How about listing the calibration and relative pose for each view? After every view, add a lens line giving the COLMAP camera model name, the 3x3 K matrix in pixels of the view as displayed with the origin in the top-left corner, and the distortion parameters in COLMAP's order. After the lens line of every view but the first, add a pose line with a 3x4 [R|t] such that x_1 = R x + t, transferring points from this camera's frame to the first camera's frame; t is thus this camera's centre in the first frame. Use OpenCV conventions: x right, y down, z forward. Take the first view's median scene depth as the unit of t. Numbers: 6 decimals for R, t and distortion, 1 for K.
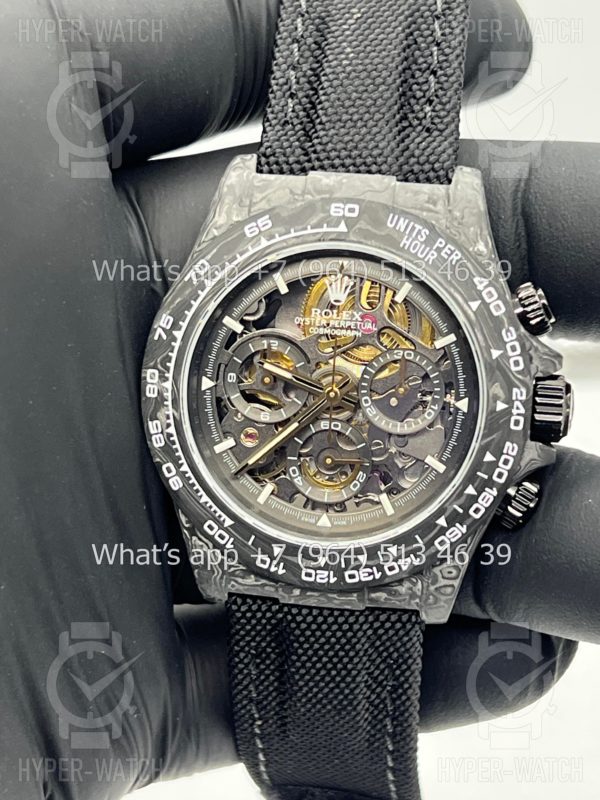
lens RADIAL K [[1902.6, 0, 294.1], [0, 1902.6, 400.6], [0, 0, 1]] dist [0.207439, 0.000000]
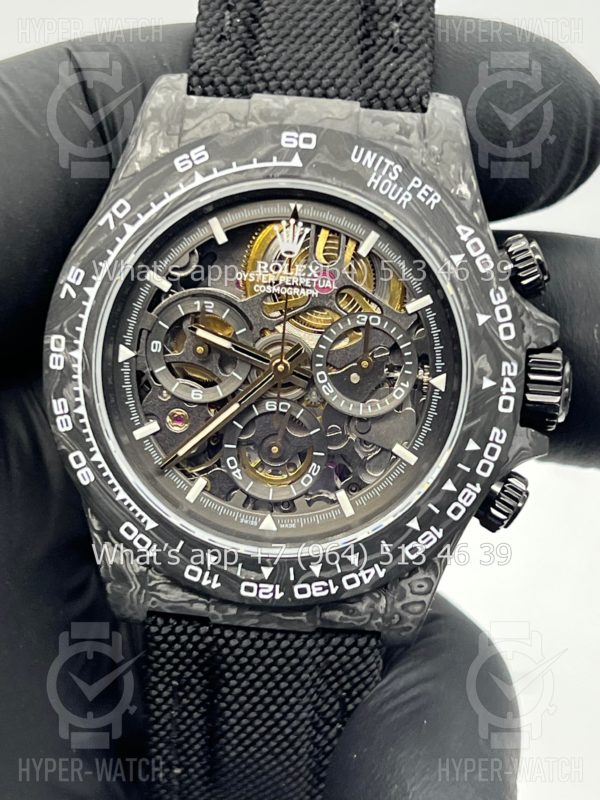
lens RADIAL K [[1902.6, 0, 293.6], [0, 1902.6, 429.6], [0, 0, 1]] dist [0.207439, 0.000000]
pose [[0.996686, 0.007992, 0.080947, -0.040013], [-0.008197, 0.999964, 0.002206, 0.021209], [-0.080926, -0.002862, 0.996716, 0.185445]]
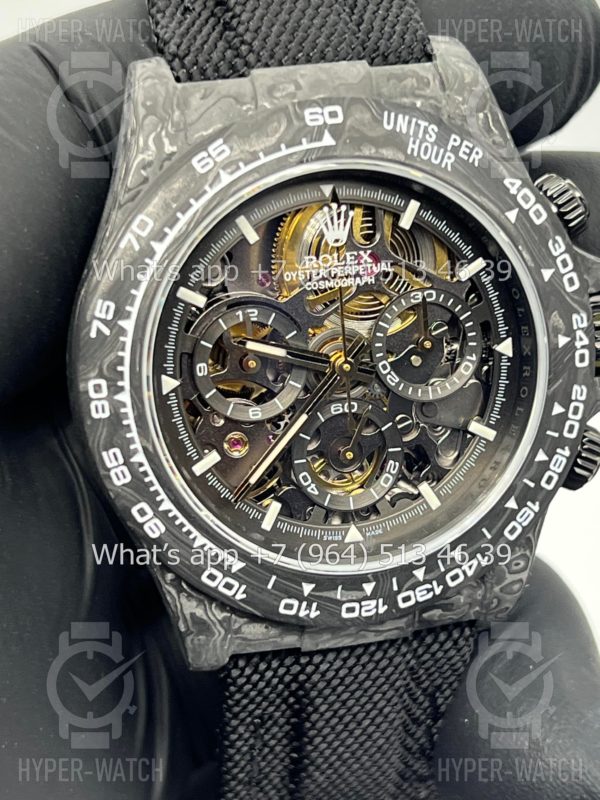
lens RADIAL K [[1902.6, 0, 300.9], [0, 1902.6, 403.3], [0, 0, 1]] dist [0.207439, 0.000000]
pose [[0.925948, -0.194819, 0.323521, -0.236147], [0.175213, 0.980503, 0.088967, -0.057676], [-0.334545, -0.025694, 0.942029, 0.306167]]
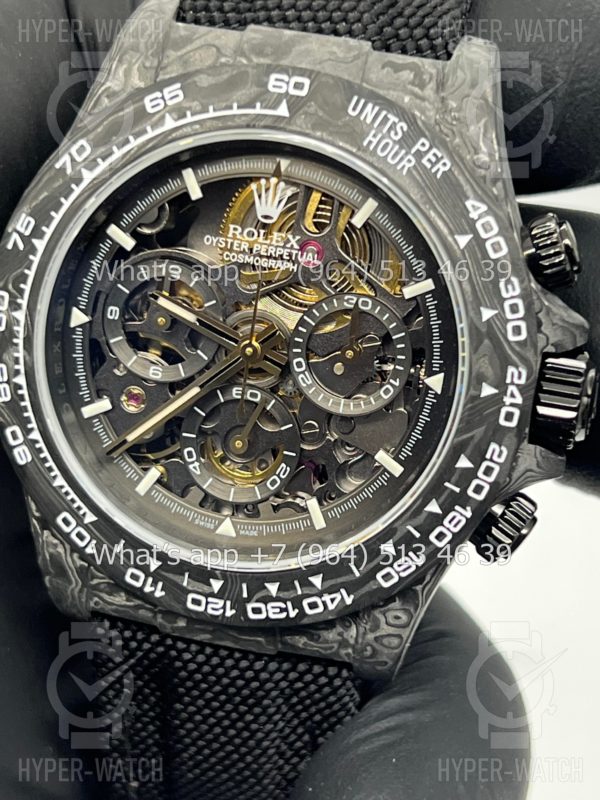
lens RADIAL K [[1902.6, 0, 296.7], [0, 1902.6, 405.9], [0, 0, 1]] dist [0.207439, 0.000000]
pose [[0.994506, 0.091328, -0.051154, 0.073867], [-0.088341, 0.994407, 0.057892, -0.024772], [0.056155, -0.053055, 0.997011, 0.303157]]
